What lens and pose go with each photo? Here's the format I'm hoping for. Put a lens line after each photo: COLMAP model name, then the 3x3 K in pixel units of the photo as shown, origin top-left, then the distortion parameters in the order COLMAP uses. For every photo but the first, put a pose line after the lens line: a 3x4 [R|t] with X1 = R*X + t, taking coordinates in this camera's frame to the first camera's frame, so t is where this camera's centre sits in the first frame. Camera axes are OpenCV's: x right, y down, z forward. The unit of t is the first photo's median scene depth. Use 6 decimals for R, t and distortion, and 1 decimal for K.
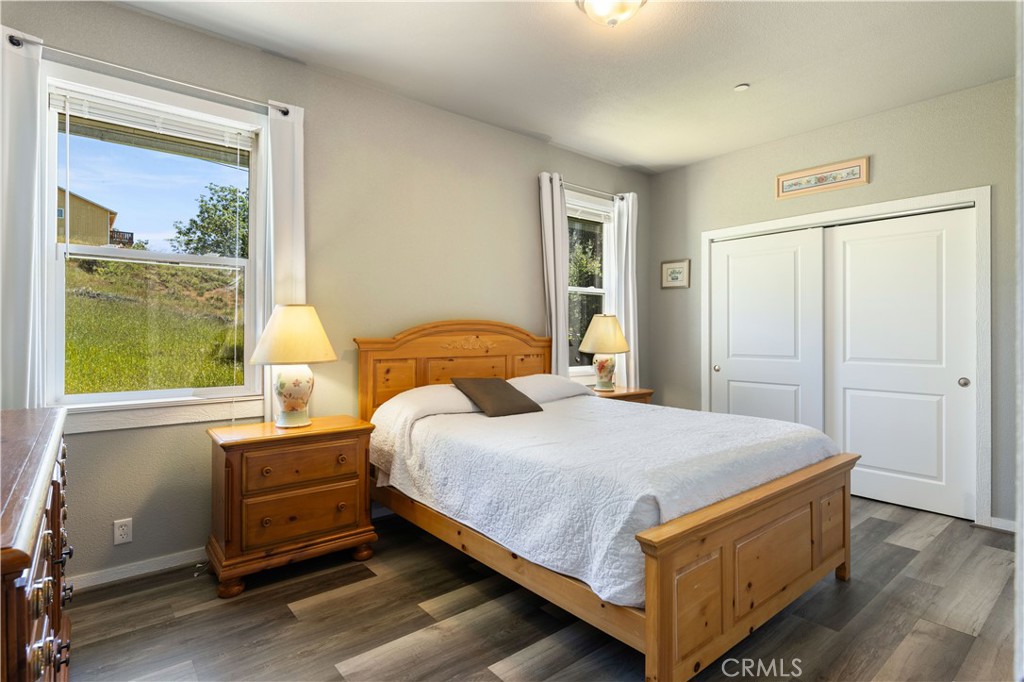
lens RADIAL K [[526.9, 0, 510.1], [0, 526.9, 333.9], [0, 0, 1]] dist [-0.005089, -0.000688]
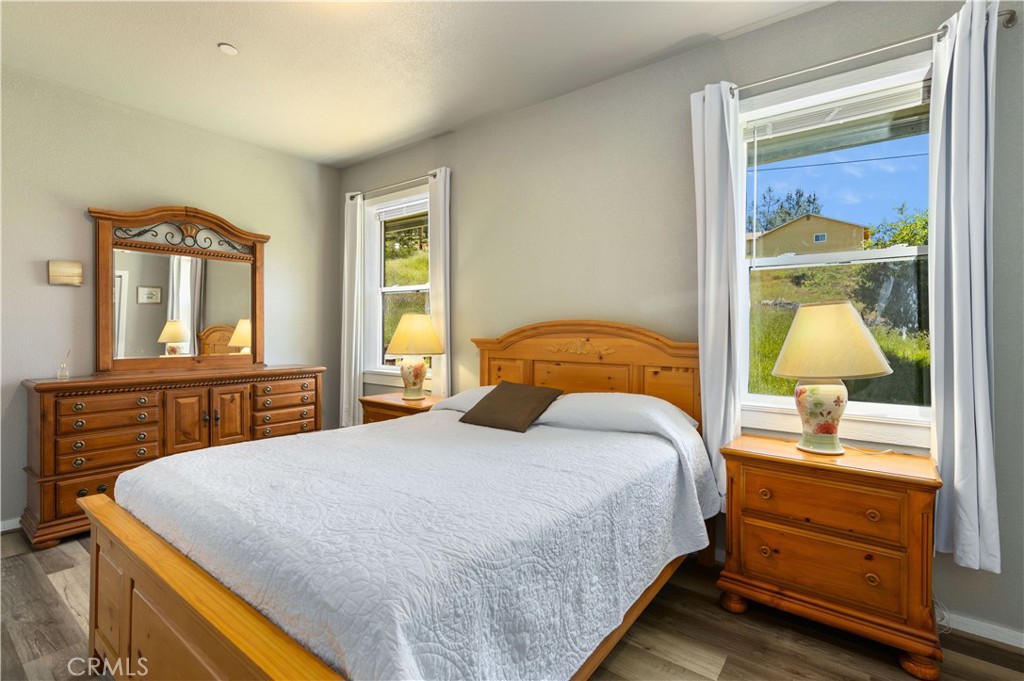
lens RADIAL K [[470.8, 0, 510.4], [0, 470.8, 334.0], [0, 0, 1]] dist [0.006430, 0.000146]
pose [[0.237443, 0.005574, -0.971385, 0.652120], [-0.012457, 0.999919, 0.002693, -0.004427], [0.971322, 0.011461, 0.237493, 0.698664]]
